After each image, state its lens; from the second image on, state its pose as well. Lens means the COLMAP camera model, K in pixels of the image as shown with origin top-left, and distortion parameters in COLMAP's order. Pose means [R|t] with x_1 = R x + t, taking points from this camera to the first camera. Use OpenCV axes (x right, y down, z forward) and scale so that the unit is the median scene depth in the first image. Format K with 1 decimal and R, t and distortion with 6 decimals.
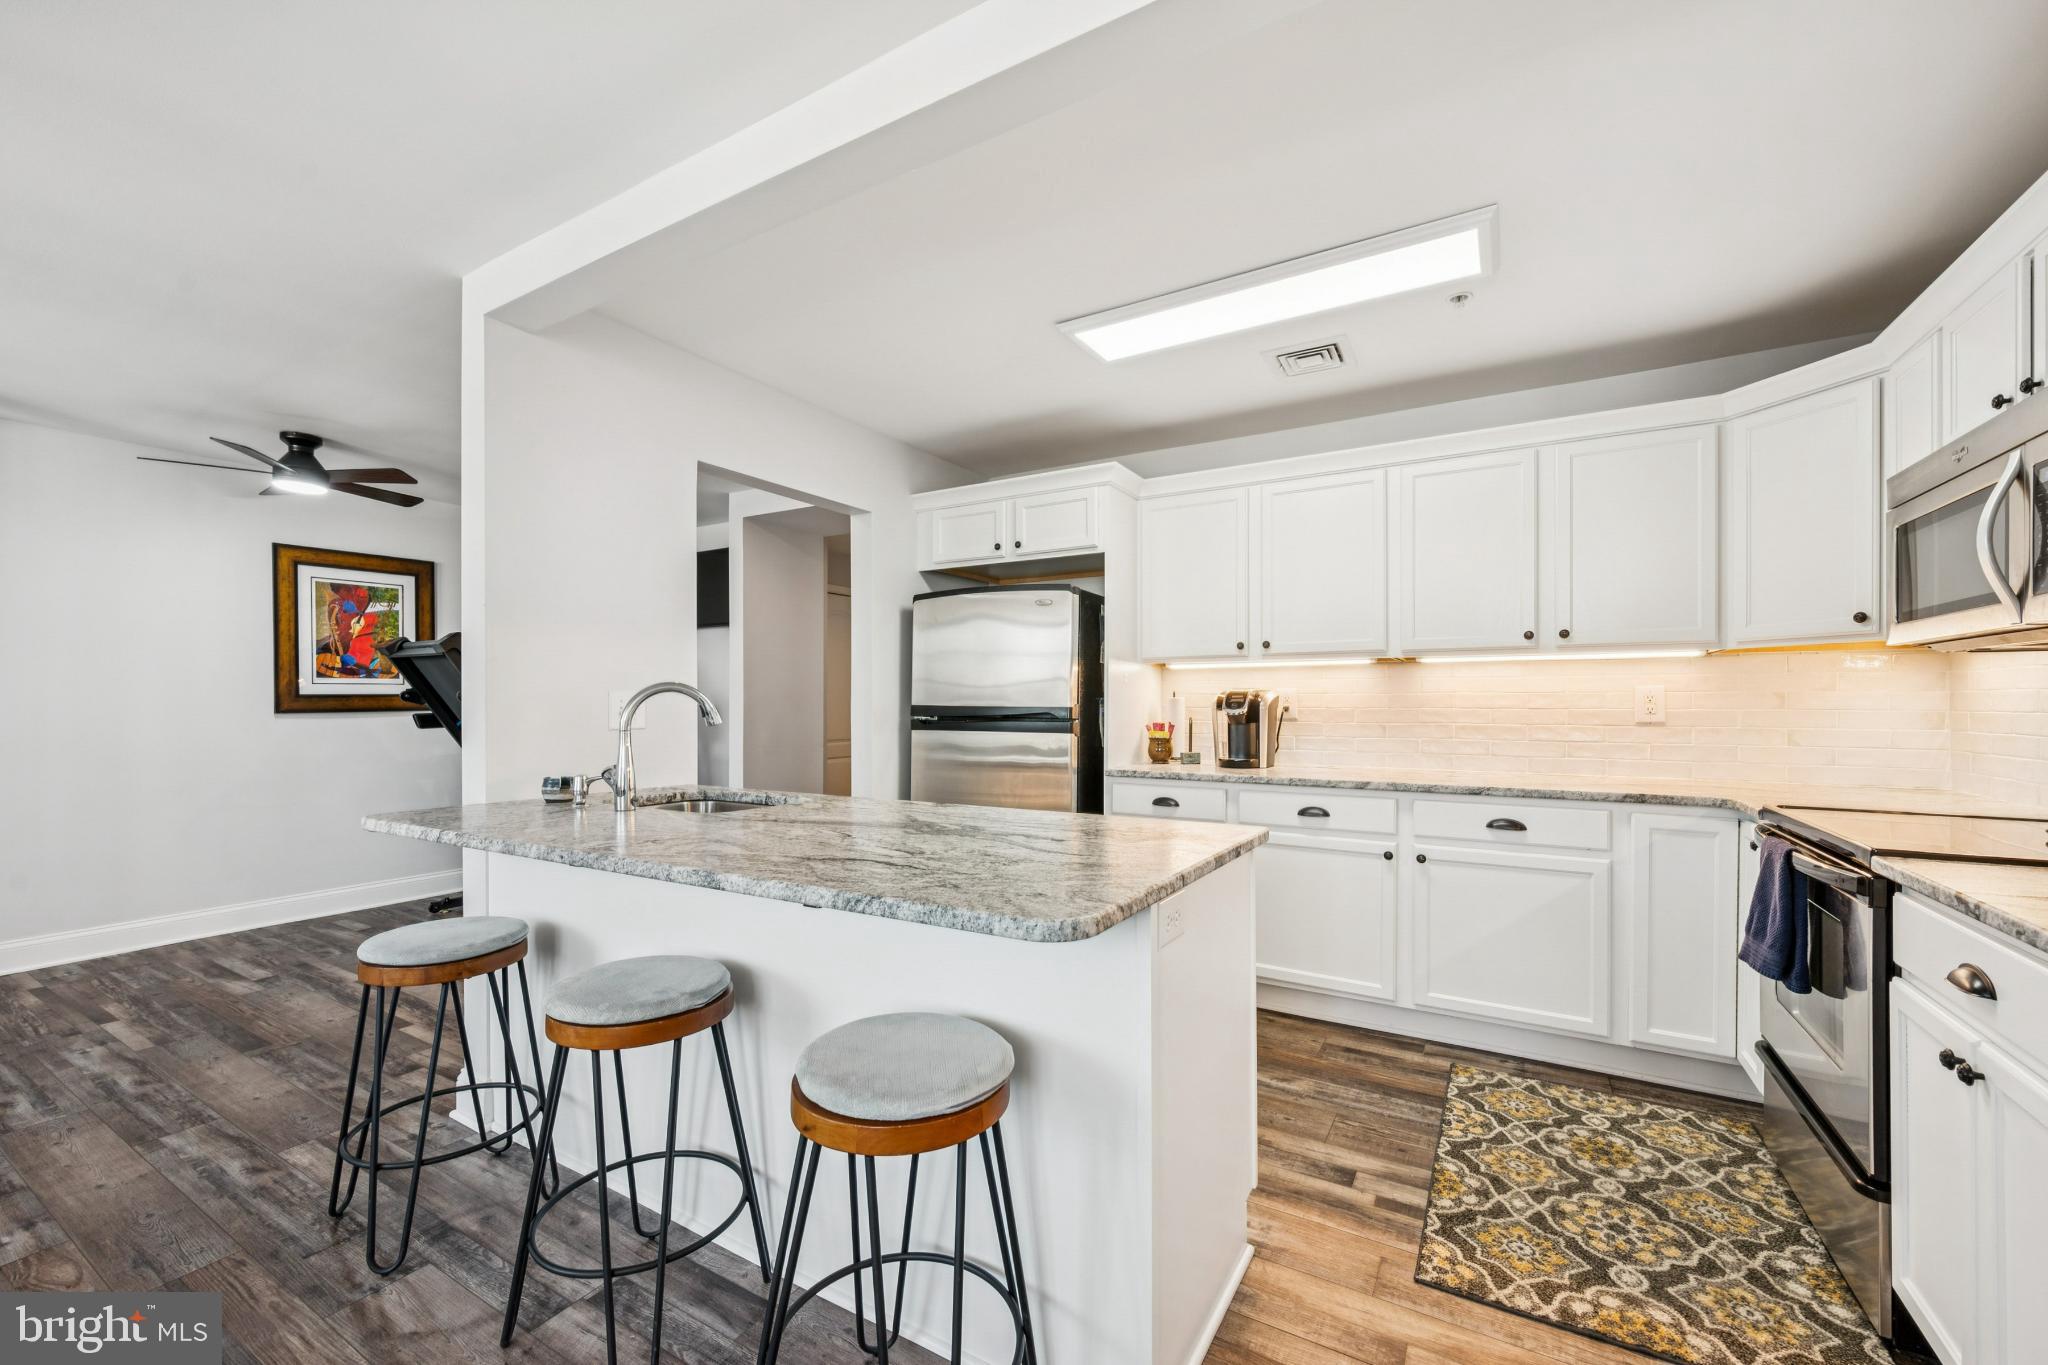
lens RADIAL K [[819.6, 0, 1025.1], [0, 819.6, 706.5], [0, 0, 1]] dist [0.000383, -0.000357]
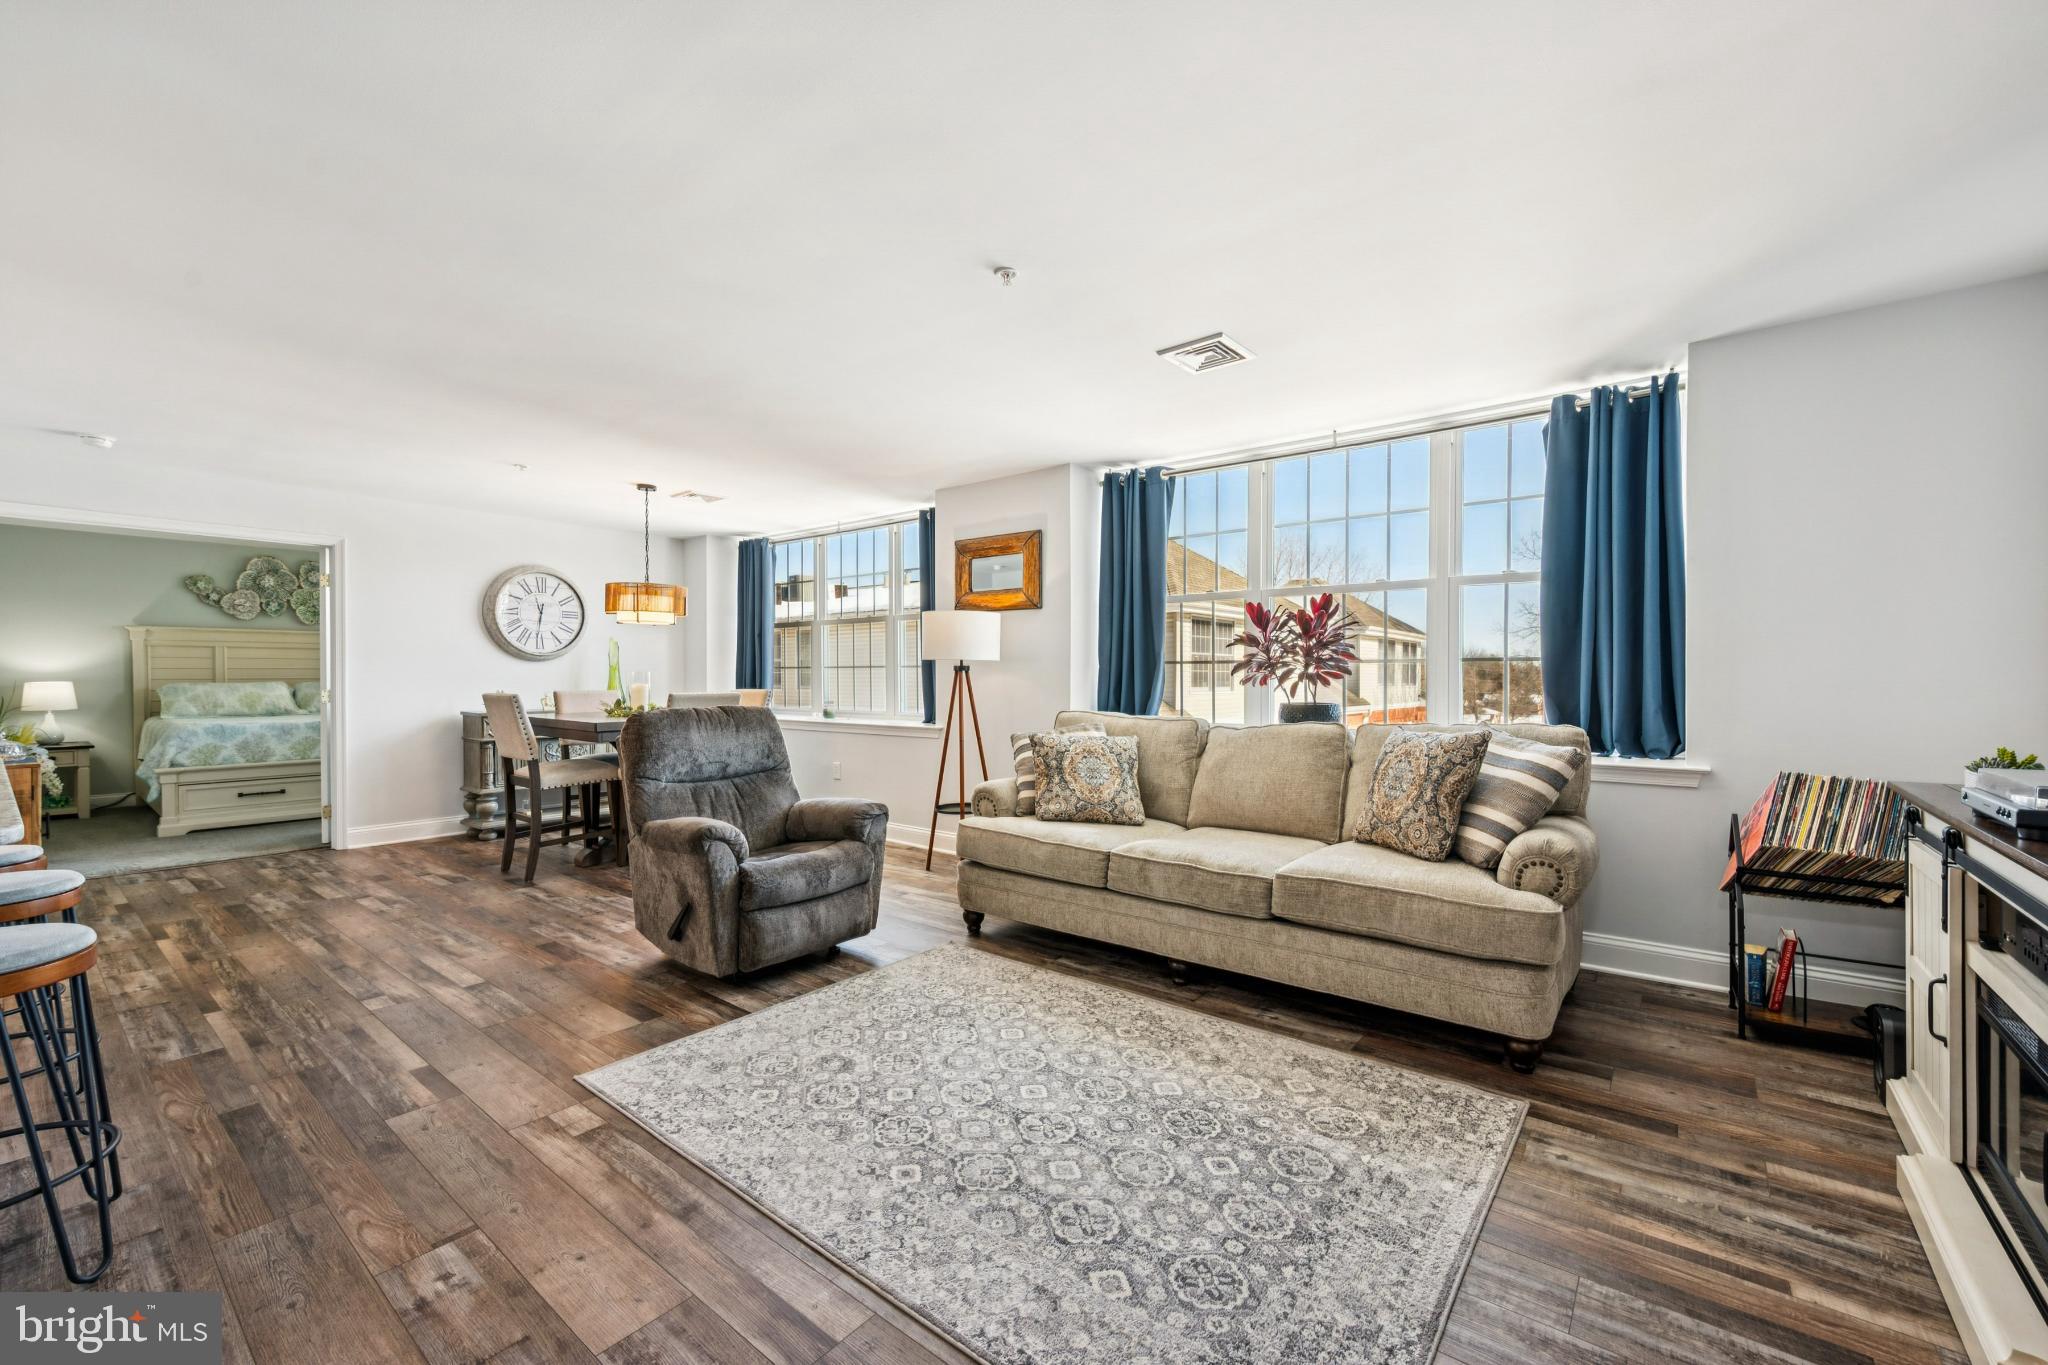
lens RADIAL K [[828.5, 0, 1023.5], [0, 828.5, 688.4], [0, 0, 1]] dist [0.002842, -0.000286]
pose [[-0.990453, -0.003890, 0.137793, -1.053297], [-0.001491, 0.999846, 0.017509, 0.001310], [-0.137840, 0.017136, -0.990306, 0.946340]]
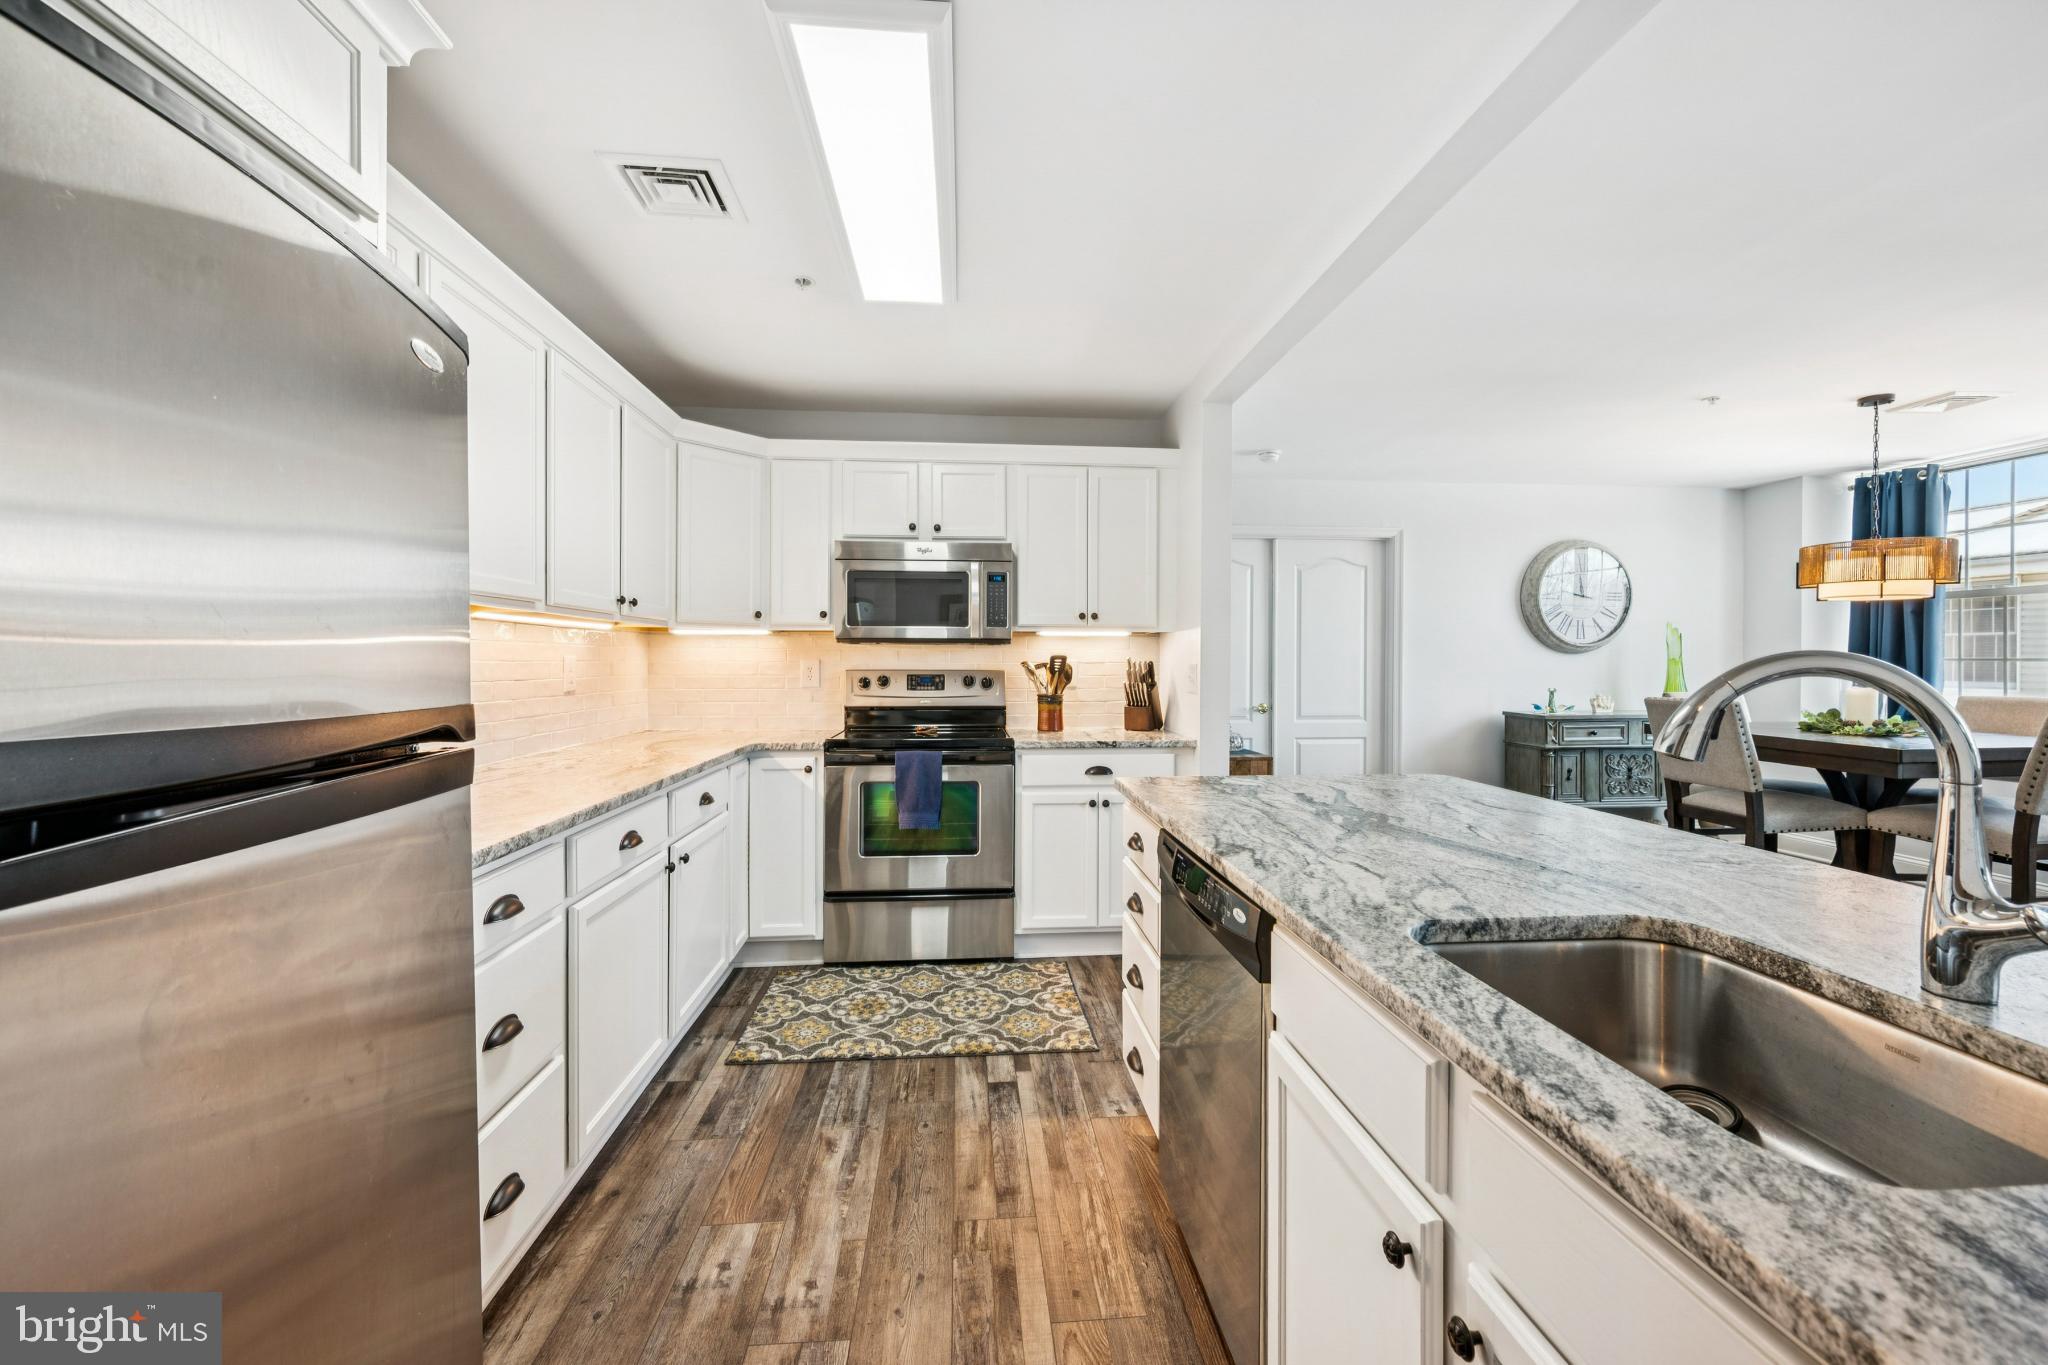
lens RADIAL K [[820.1, 0, 1038.2], [0, 820.1, 664.5], [0, 0, 1]] dist [0.001398, 0.000090]
pose [[-0.588471, -0.004975, 0.808503, -0.345934], [0.001379, 0.999973, 0.007156, -0.017773], [-0.808517, 0.005326, -0.588448, 0.988510]]
